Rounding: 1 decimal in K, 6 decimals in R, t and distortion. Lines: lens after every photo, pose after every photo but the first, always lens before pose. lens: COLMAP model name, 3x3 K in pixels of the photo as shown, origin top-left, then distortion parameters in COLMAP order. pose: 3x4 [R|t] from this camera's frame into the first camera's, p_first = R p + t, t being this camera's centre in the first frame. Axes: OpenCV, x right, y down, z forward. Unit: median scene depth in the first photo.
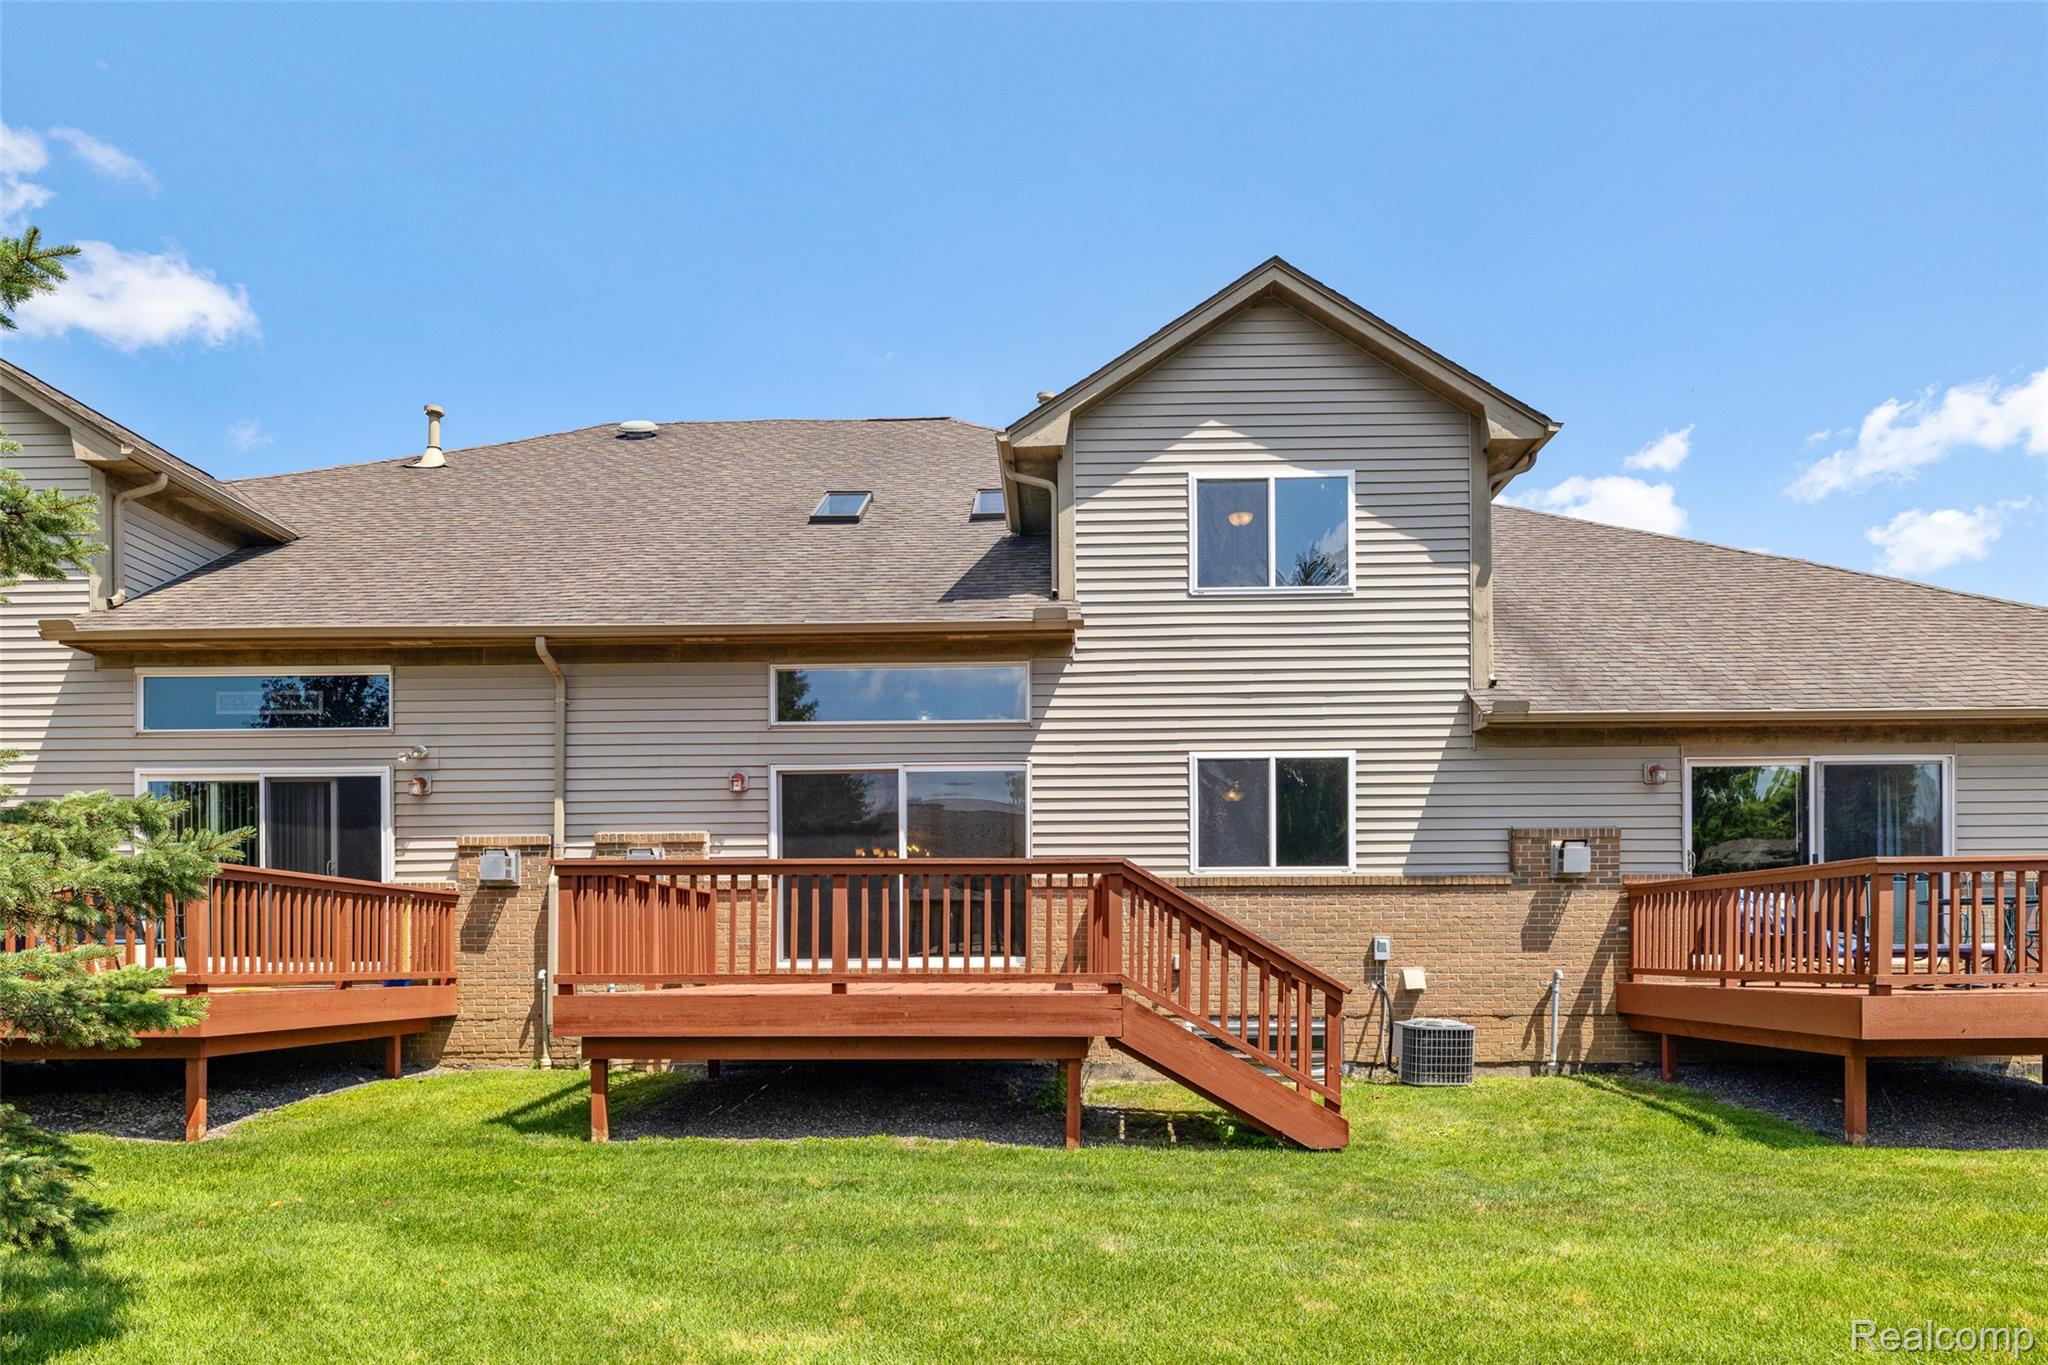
lens RADIAL K [[1170.8, 0, 1024.0], [0, 1170.8, 682.5], [0, 0, 1]] dist [-0.000779, 0.000142]
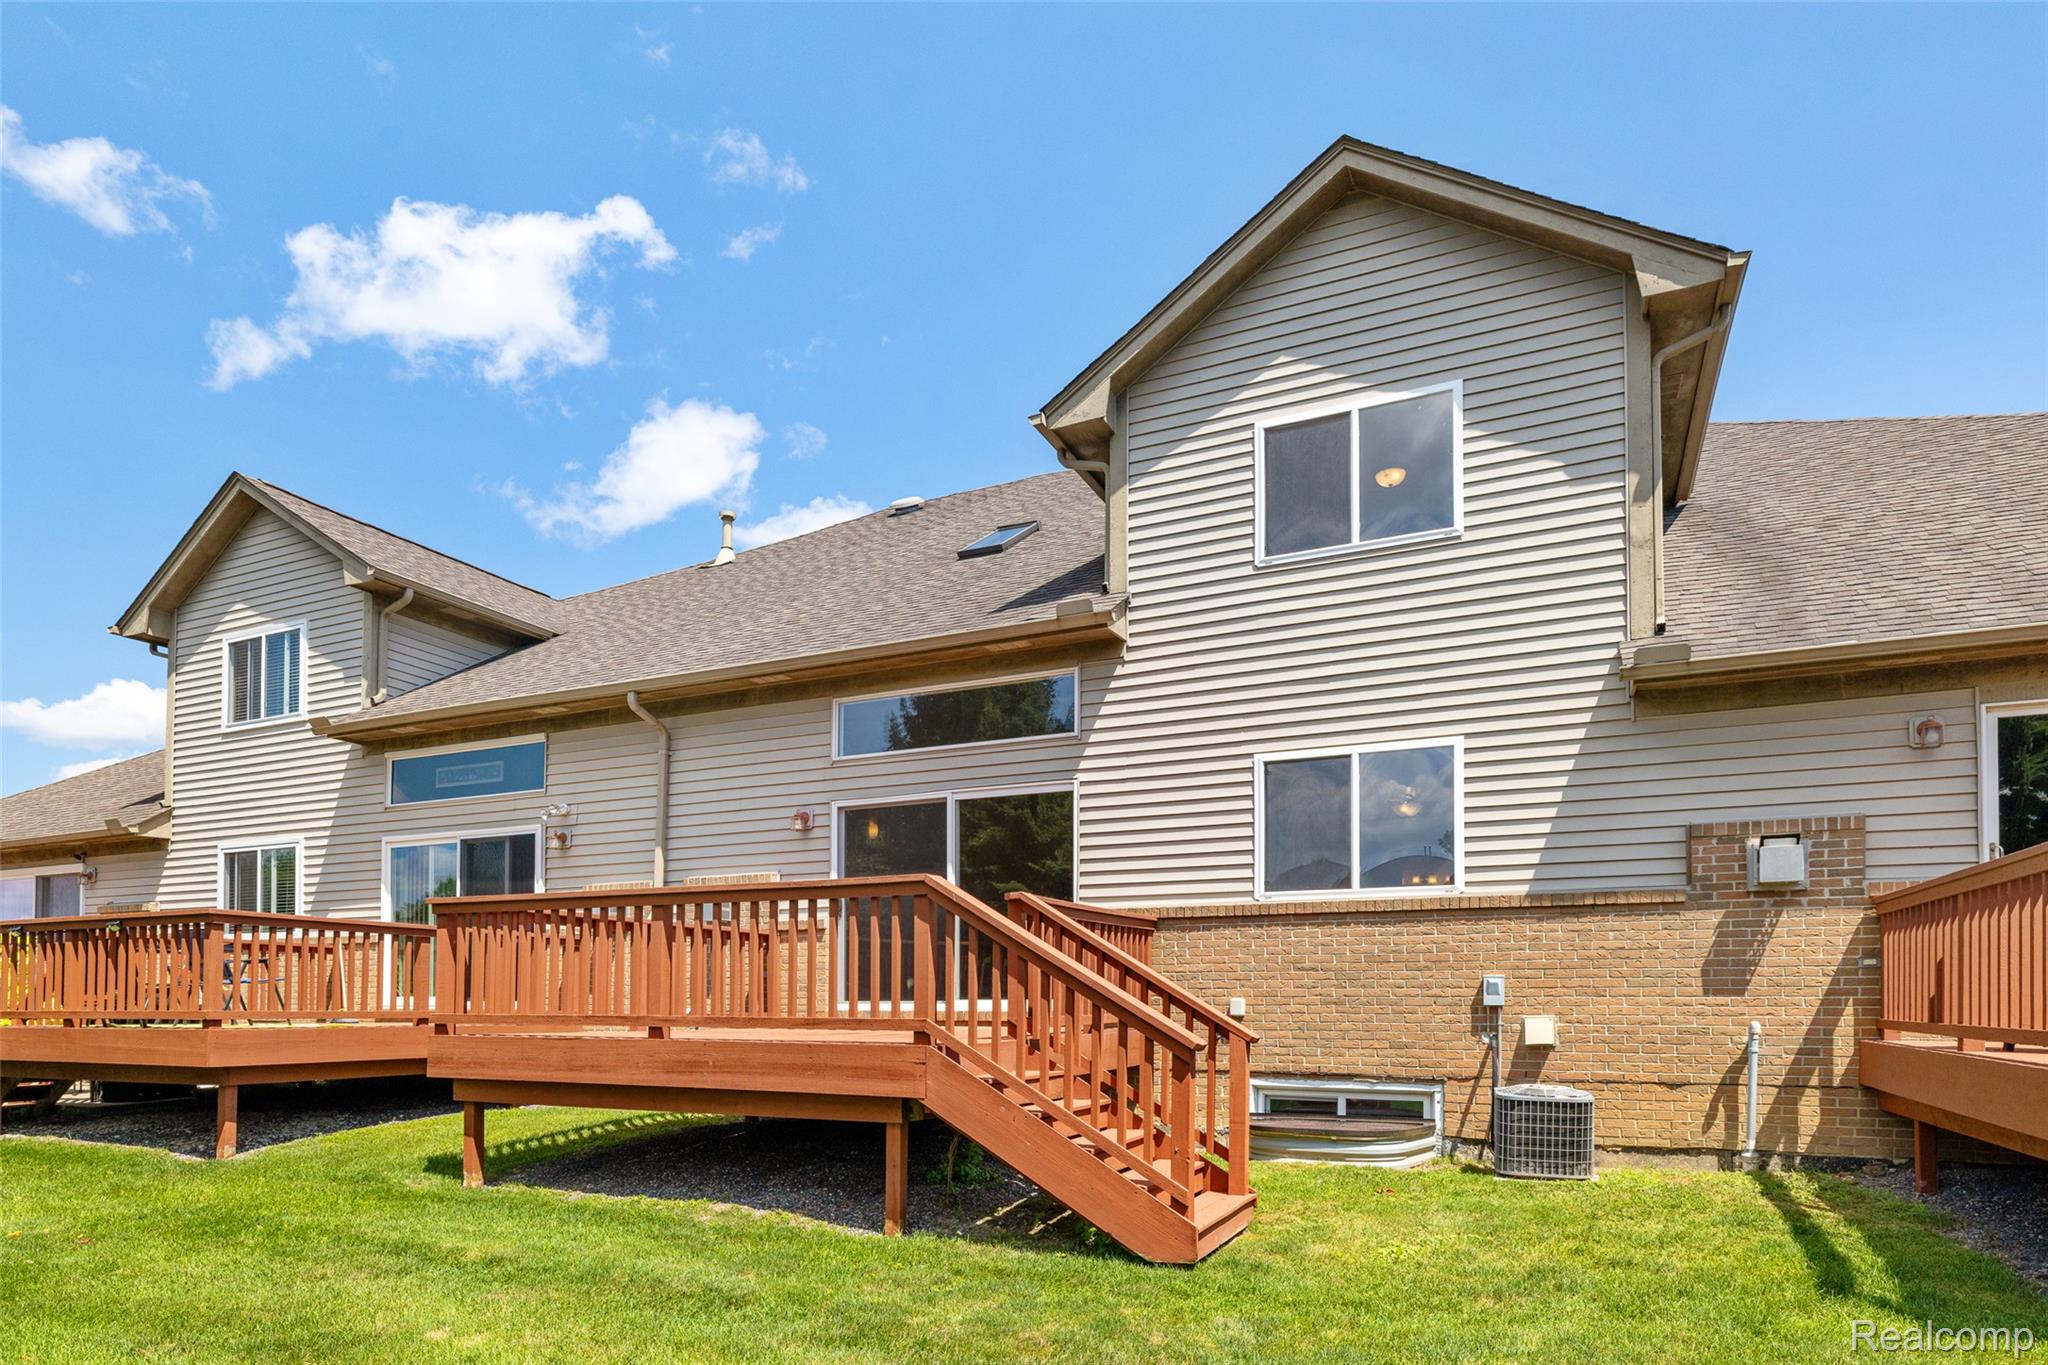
lens RADIAL K [[1113.1, 0, 1022.3], [0, 1113.1, 762.3], [0, 0, 1]] dist [-0.002613, 0.000603]
pose [[0.928524, -0.073188, -0.363986, 0.284104], [0.080035, 0.996785, 0.003741, 0.050397], [0.362542, -0.032605, 0.931397, 0.213004]]
